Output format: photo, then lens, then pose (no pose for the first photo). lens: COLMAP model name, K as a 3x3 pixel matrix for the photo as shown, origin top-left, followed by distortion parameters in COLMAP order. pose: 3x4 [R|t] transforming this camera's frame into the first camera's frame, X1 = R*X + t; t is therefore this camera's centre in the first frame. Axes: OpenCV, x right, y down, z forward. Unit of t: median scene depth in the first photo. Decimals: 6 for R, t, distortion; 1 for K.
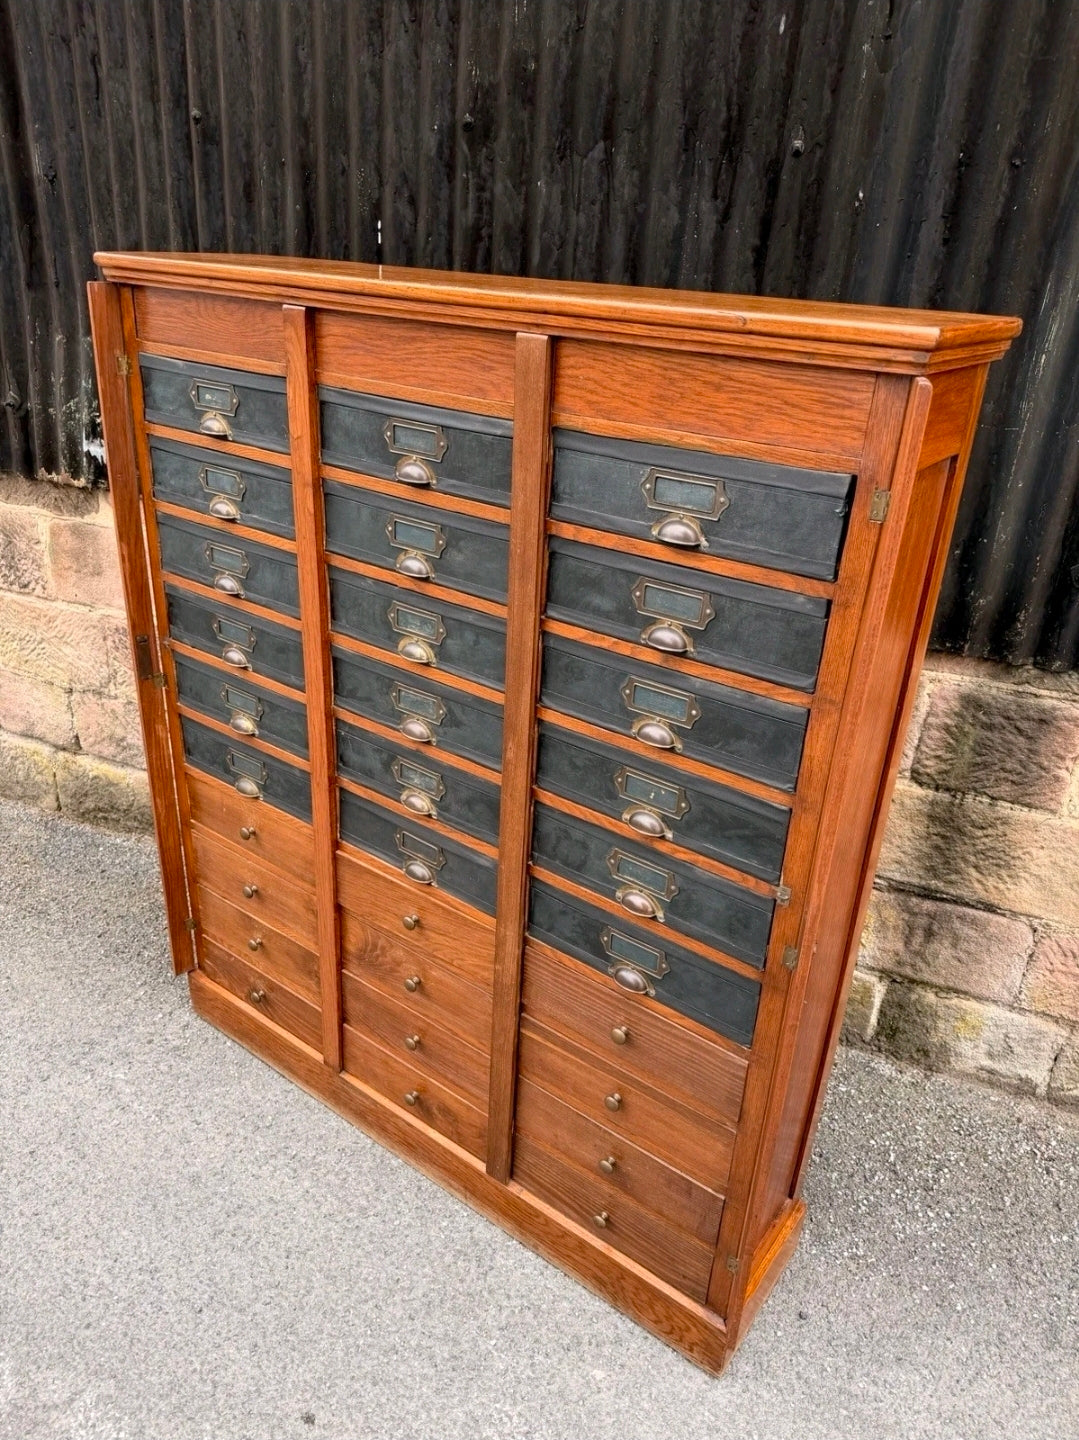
lens RADIAL K [[1015.5, 0, 542.4], [0, 1015.5, 719.6], [0, 0, 1]] dist [0.005452, -0.011555]
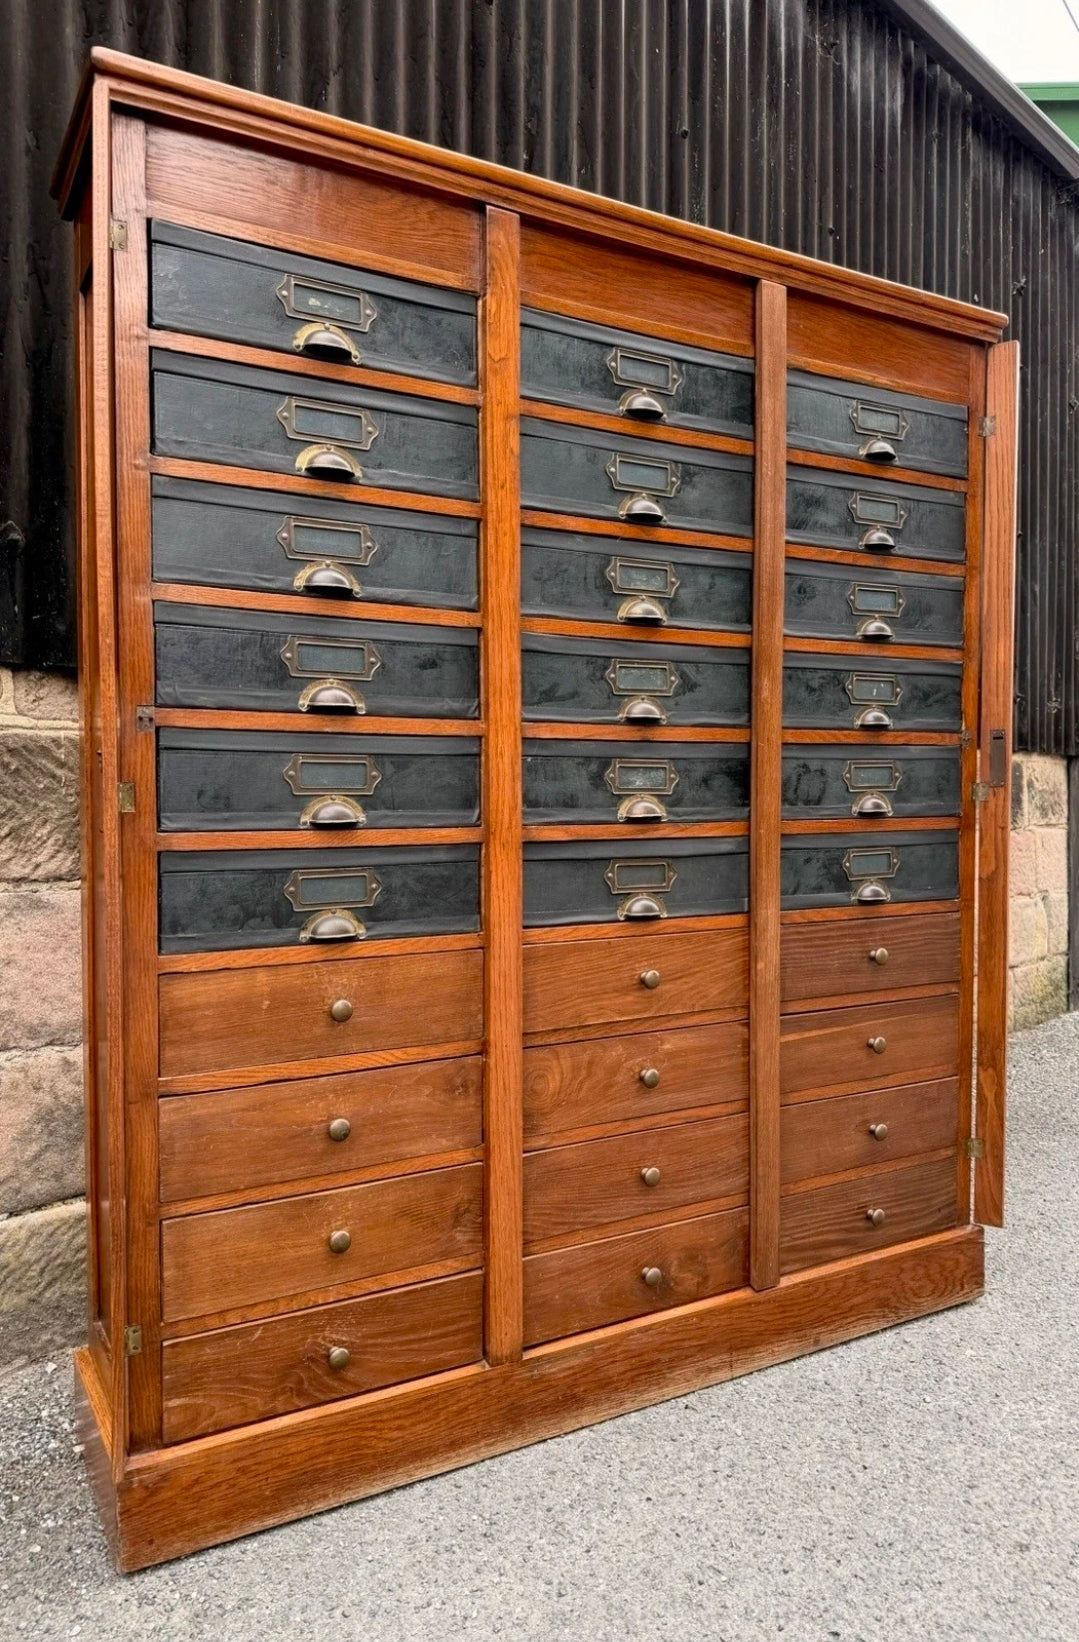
lens RADIAL K [[1149.4, 0, 540.0], [0, 1149.4, 826.7], [0, 0, 1]] dist [0.000469, -0.002531]
pose [[0.407804, -0.083607, 0.909234, -0.854419], [0.410345, 0.906353, -0.100703, 0.130536], [-0.815667, 0.414166, 0.403922, 0.588236]]
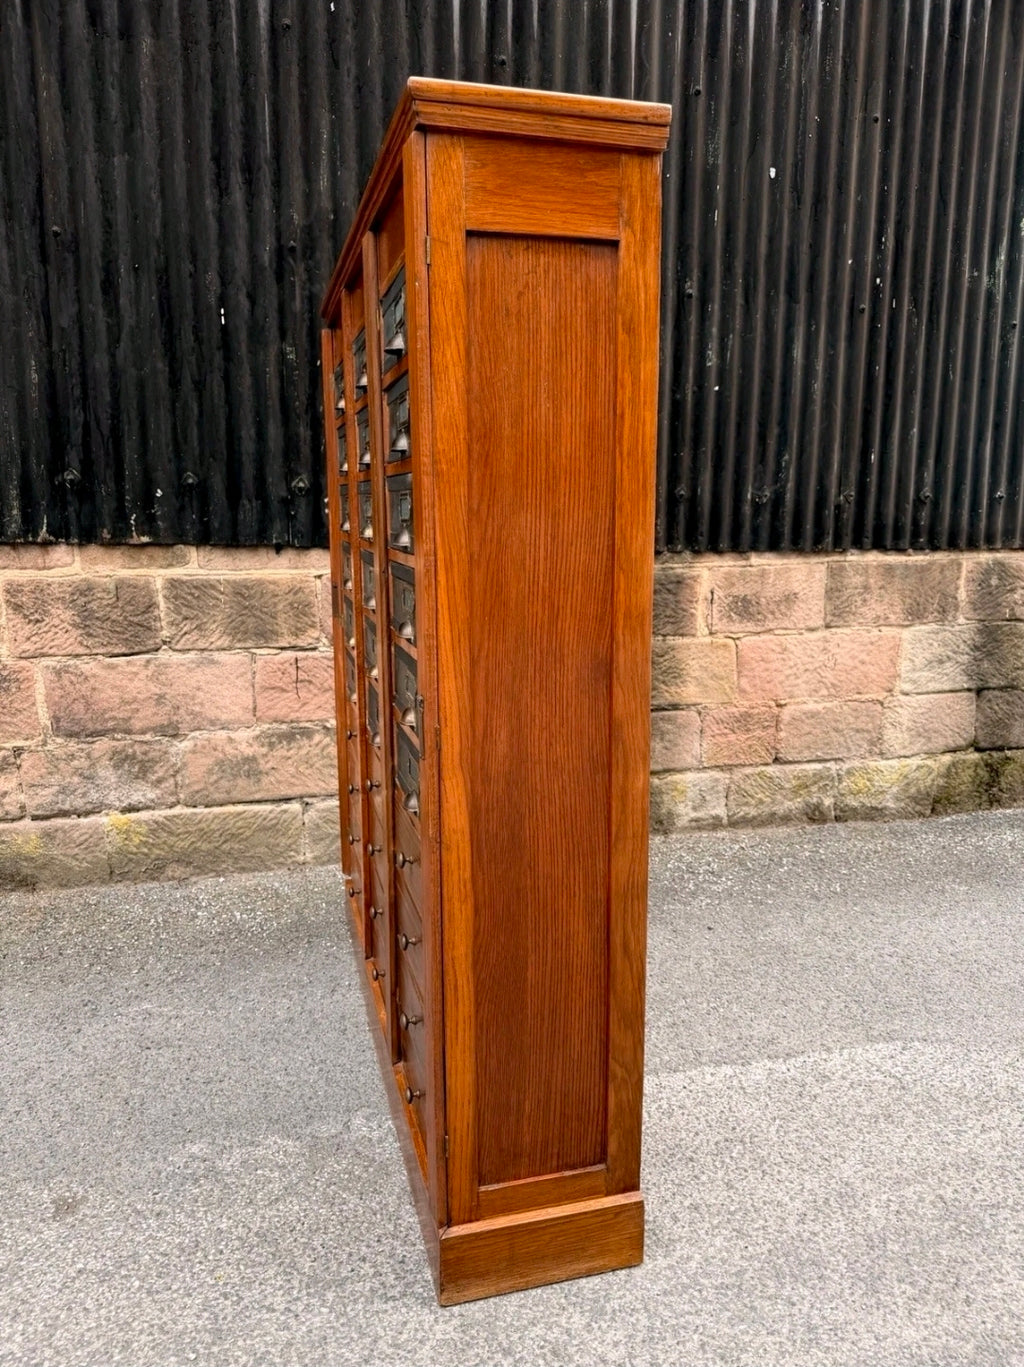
lens RADIAL K [[946.2, 0, 504.0], [0, 946.2, 682.8], [0, 0, 1]] dist [0.122258, -0.190034]
pose [[0.810224, -0.158154, 0.564379, -0.701283], [0.289990, 0.944961, -0.151506, 0.323174], [-0.509355, 0.286418, 0.811494, -0.135616]]
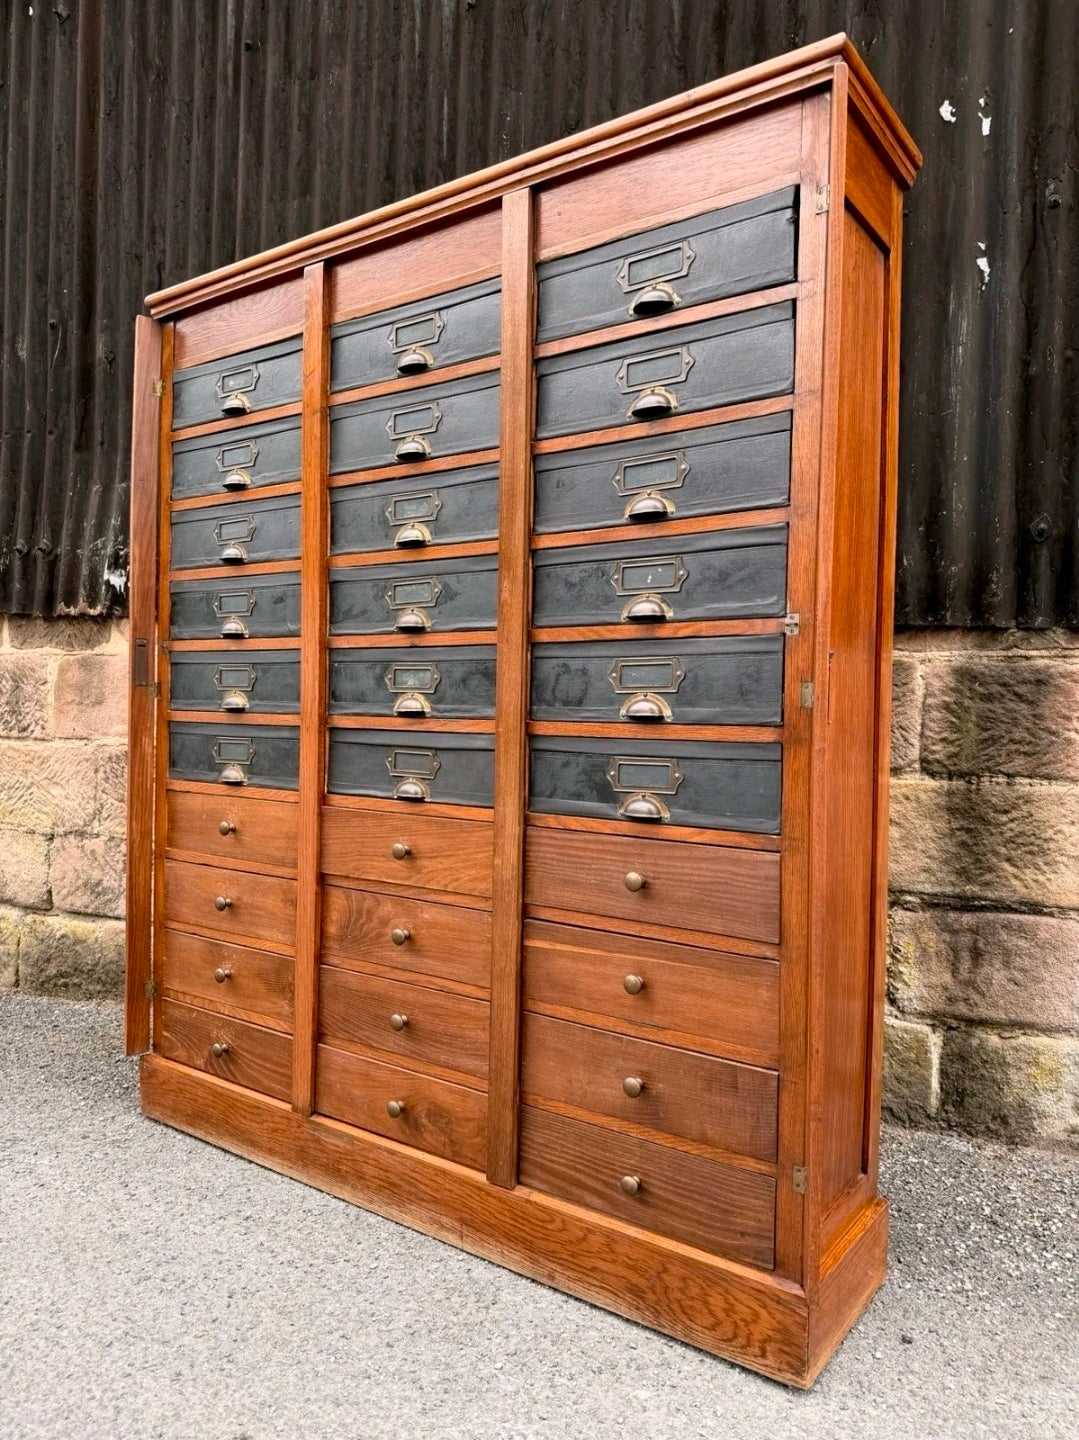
lens RADIAL K [[1013.4, 0, 544.0], [0, 1013.4, 725.5], [0, 0, 1]] dist [0.006401, -0.012800]
pose [[0.999362, -0.032237, 0.015385, -0.009883], [0.035713, 0.910411, -0.412162, 0.423773], [-0.000720, 0.412448, 0.910981, 0.109346]]
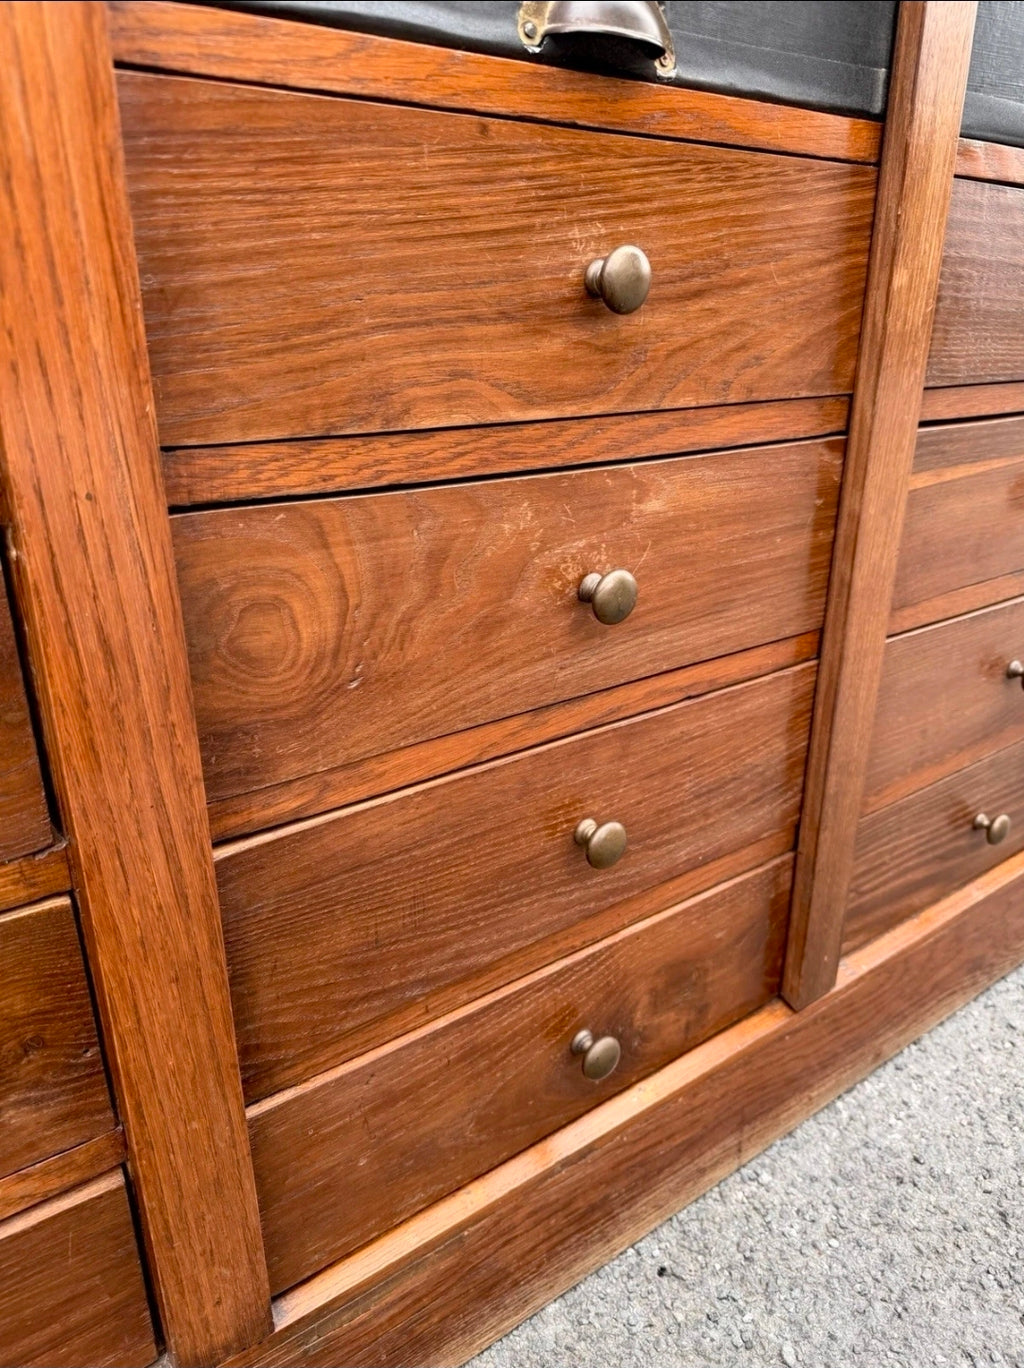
lens RADIAL K [[960.6, 0, 515.4], [0, 960.6, 689.3], [0, 0, 1]] dist [0.005091, -0.009764]
pose [[0.309936, -0.401642, 0.861756, -0.330389], [0.421314, 0.870557, 0.254216, 0.191190], [-0.852311, 0.284279, 0.439034, 0.843166]]
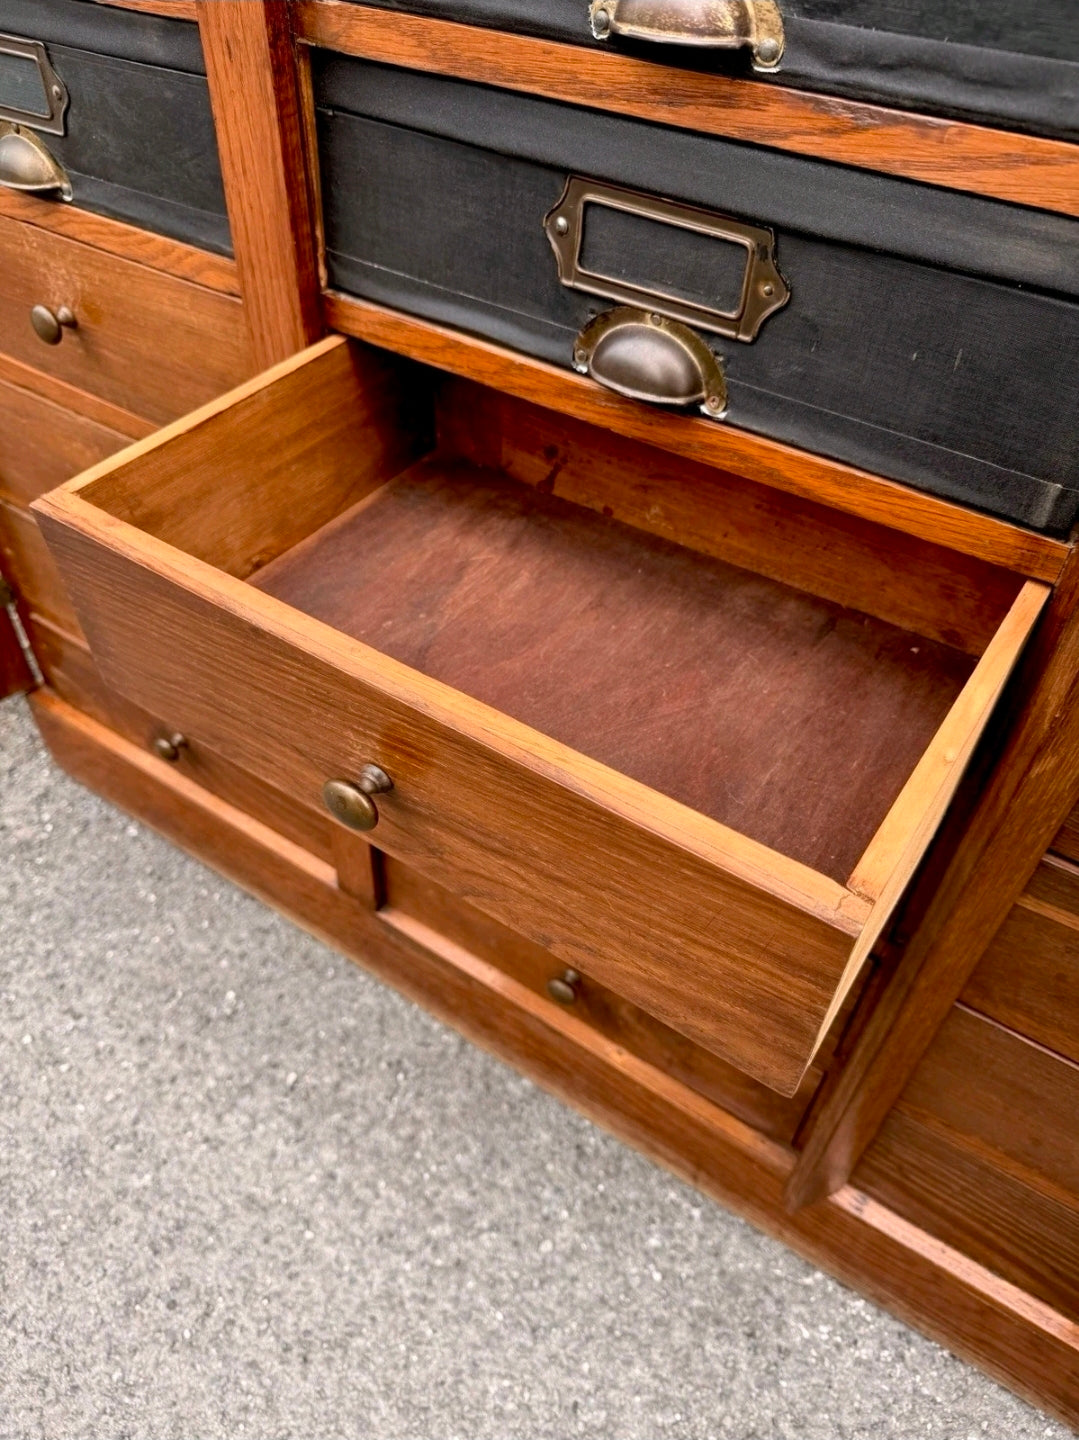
lens RADIAL K [[1037.3, 0, 542.5], [0, 1037.3, 718.7], [0, 0, 1]] dist [-0.015763, -0.003605]
pose [[0.998970, -0.040307, 0.020827, -0.138728], [0.031383, 0.945412, 0.324363, 0.130928], [-0.032764, -0.323376, 0.945703, 0.626026]]
